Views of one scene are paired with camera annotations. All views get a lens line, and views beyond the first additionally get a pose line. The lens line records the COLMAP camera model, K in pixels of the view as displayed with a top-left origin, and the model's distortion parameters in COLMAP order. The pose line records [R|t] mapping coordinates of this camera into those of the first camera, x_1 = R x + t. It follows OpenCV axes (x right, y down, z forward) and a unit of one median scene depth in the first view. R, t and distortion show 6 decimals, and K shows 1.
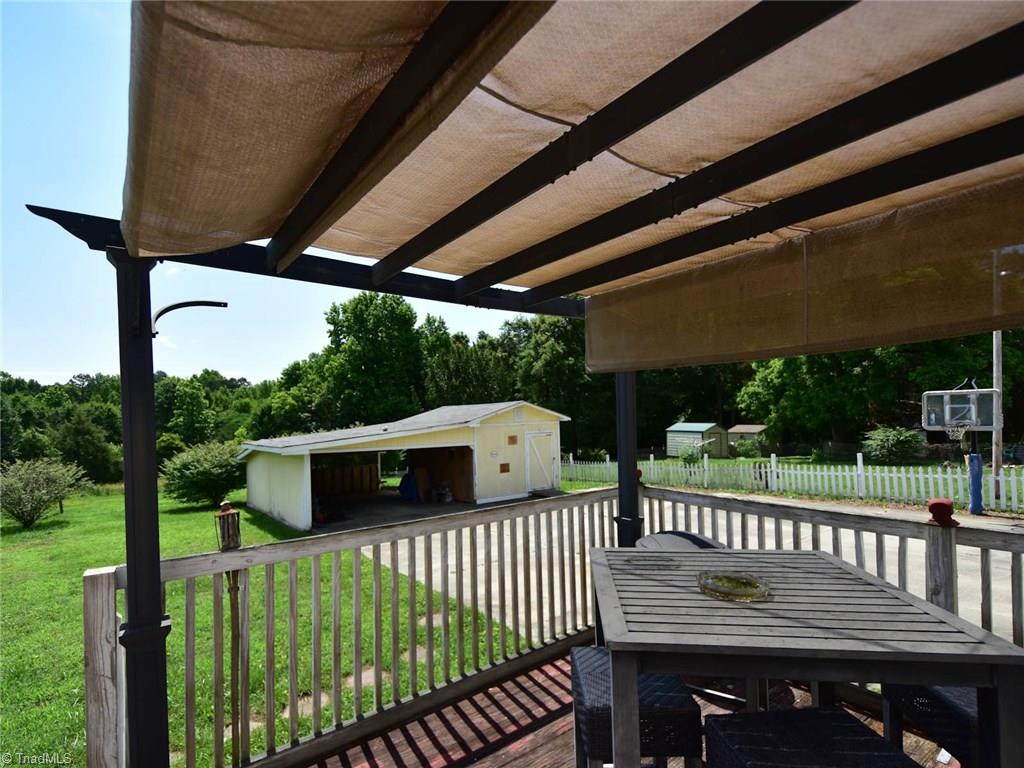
lens RADIAL K [[500.3, 0, 511.3], [0, 500.3, 416.0], [0, 0, 1]] dist [0.055286, -0.030850]
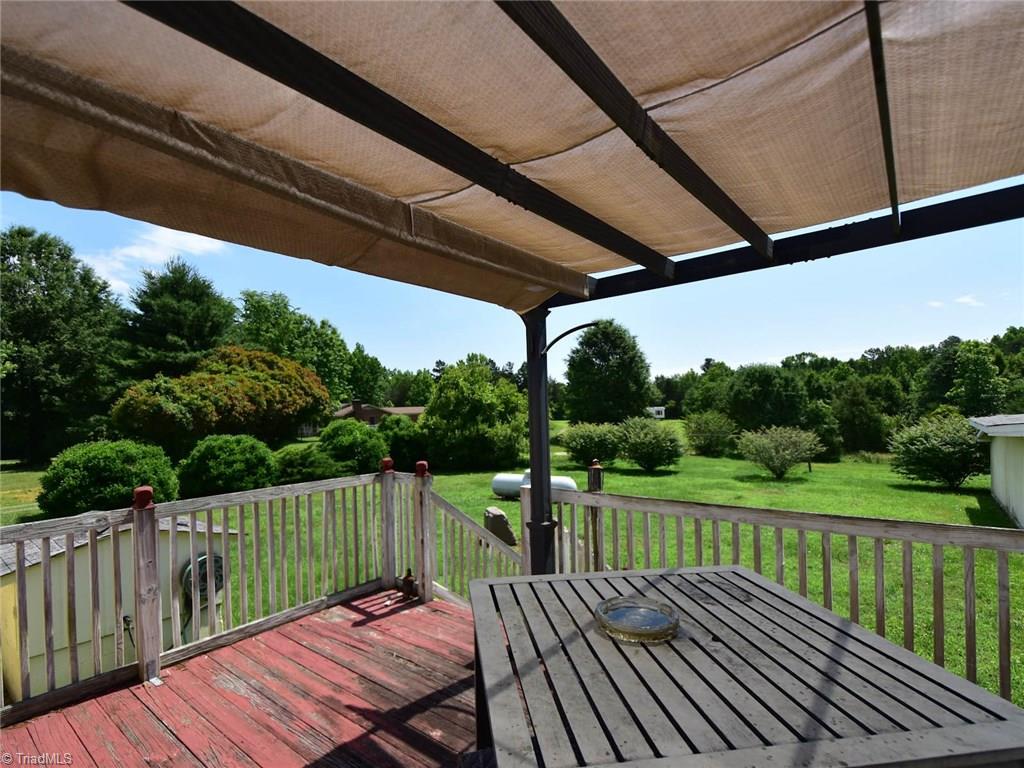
lens RADIAL K [[500.3, 0, 511.3], [0, 500.3, 416.0], [0, 0, 1]] dist [0.055286, -0.030850]
pose [[0.246622, 0.027935, -0.968709, 0.033904], [0.027635, 0.998975, 0.035844, -0.000745], [0.968718, -0.035610, 0.245597, 0.017735]]
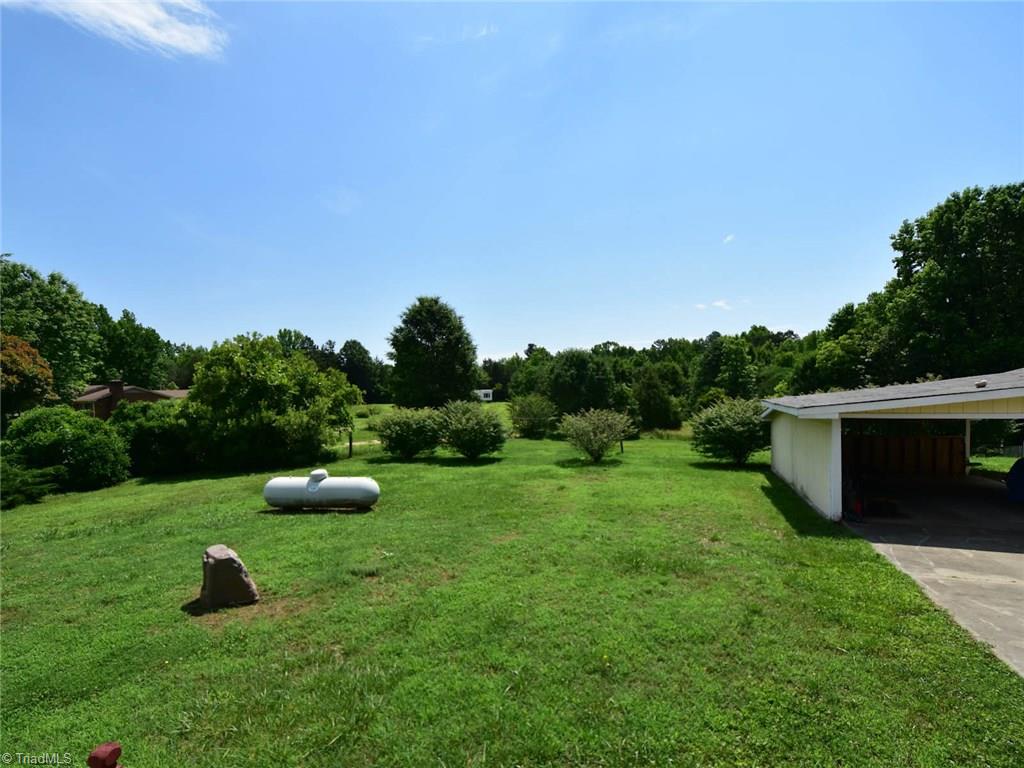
lens RADIAL K [[500.3, 0, 511.3], [0, 500.3, 416.0], [0, 0, 1]] dist [0.055286, -0.030850]
pose [[0.549619, 0.053696, -0.833688, -0.012347], [0.021103, 0.996721, 0.078109, 0.001069], [0.835149, -0.060524, 0.546684, 0.051092]]
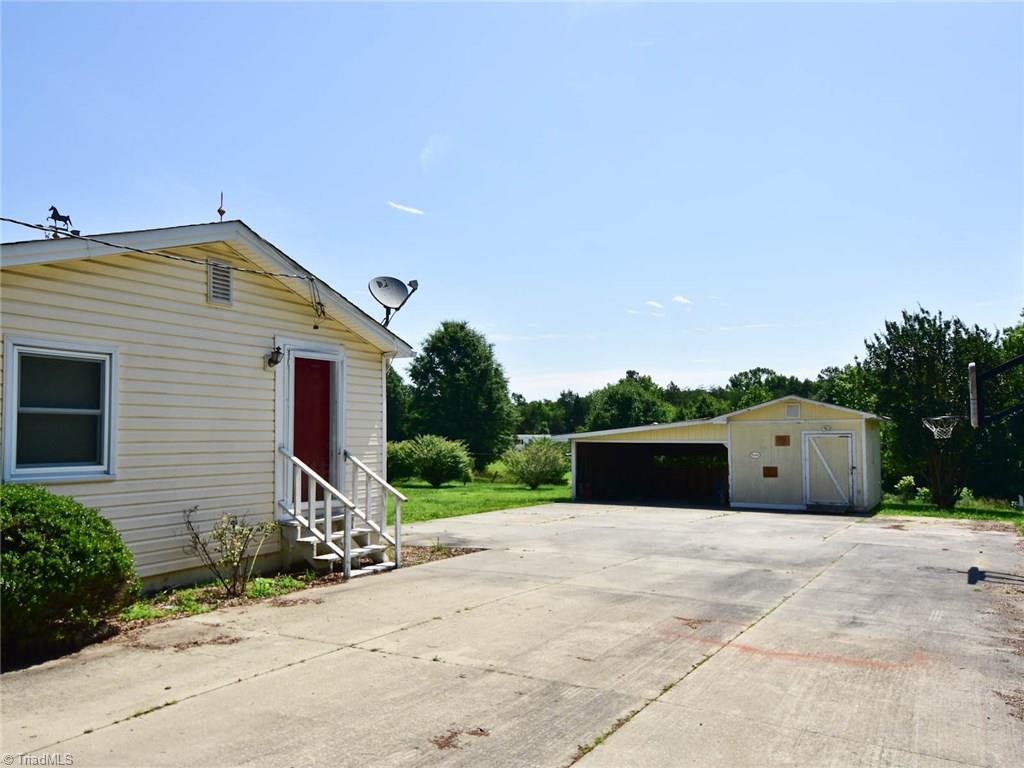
lens RADIAL K [[774.7, 0, 510.5], [0, 774.7, 403.2], [0, 0, 1]] dist [0.102792, -0.000257]
pose [[0.417080, -0.014912, -0.908748, 0.337376], [-0.003434, 0.999832, -0.017983, 0.003200], [0.908863, 0.010621, 0.416959, 0.004547]]
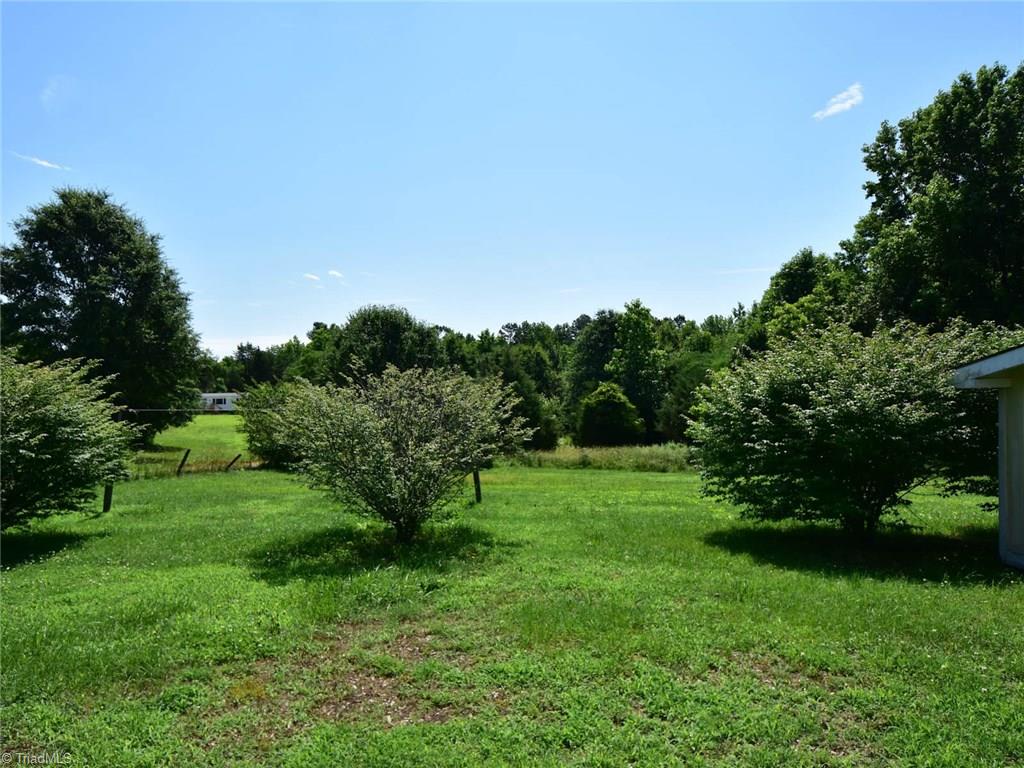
lens RADIAL K [[723.9, 0, 478.7], [0, 723.9, 404.0], [0, 0, 1]] dist [0.078790, 0.000351]
pose [[0.737666, 0.018745, -0.674905, -0.175413], [0.007425, 0.999329, 0.035871, 0.031670], [0.675125, -0.031472, 0.737032, 0.207942]]
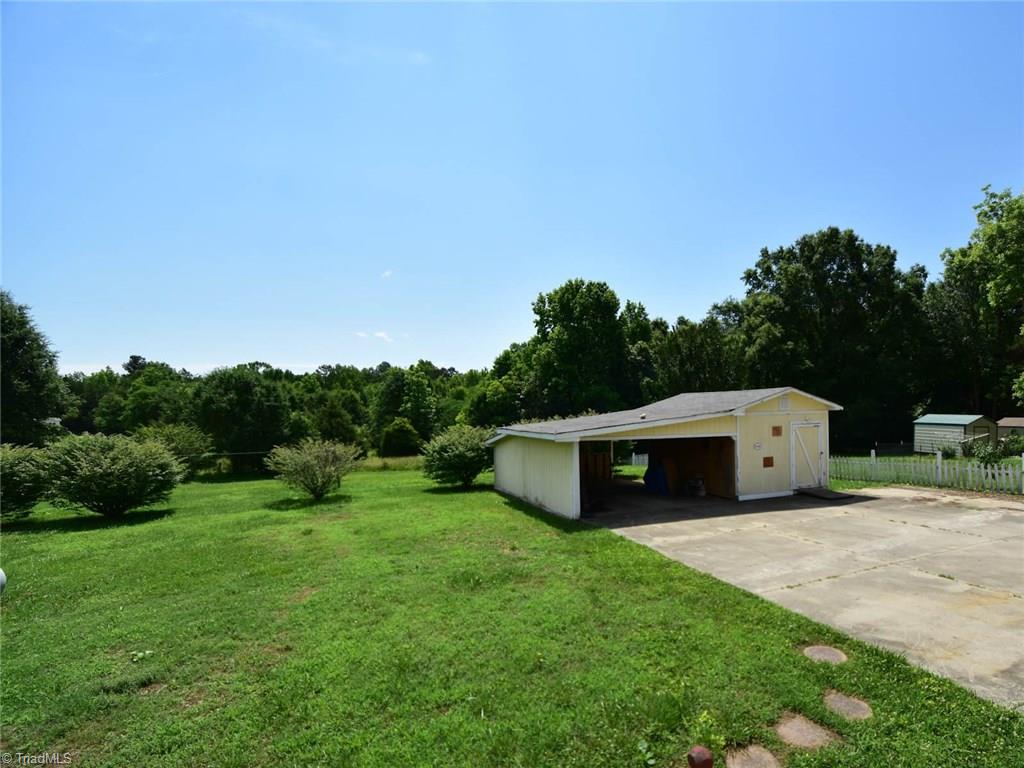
lens RADIAL K [[499.6, 0, 588.2], [0, 499.6, 417.7], [0, 0, 1]] dist [0.055783, -0.028534]
pose [[0.977201, 0.014367, -0.211831, -0.044882], [-0.008698, 0.999579, 0.027670, 0.000723], [0.212139, -0.025196, 0.976915, 0.016271]]
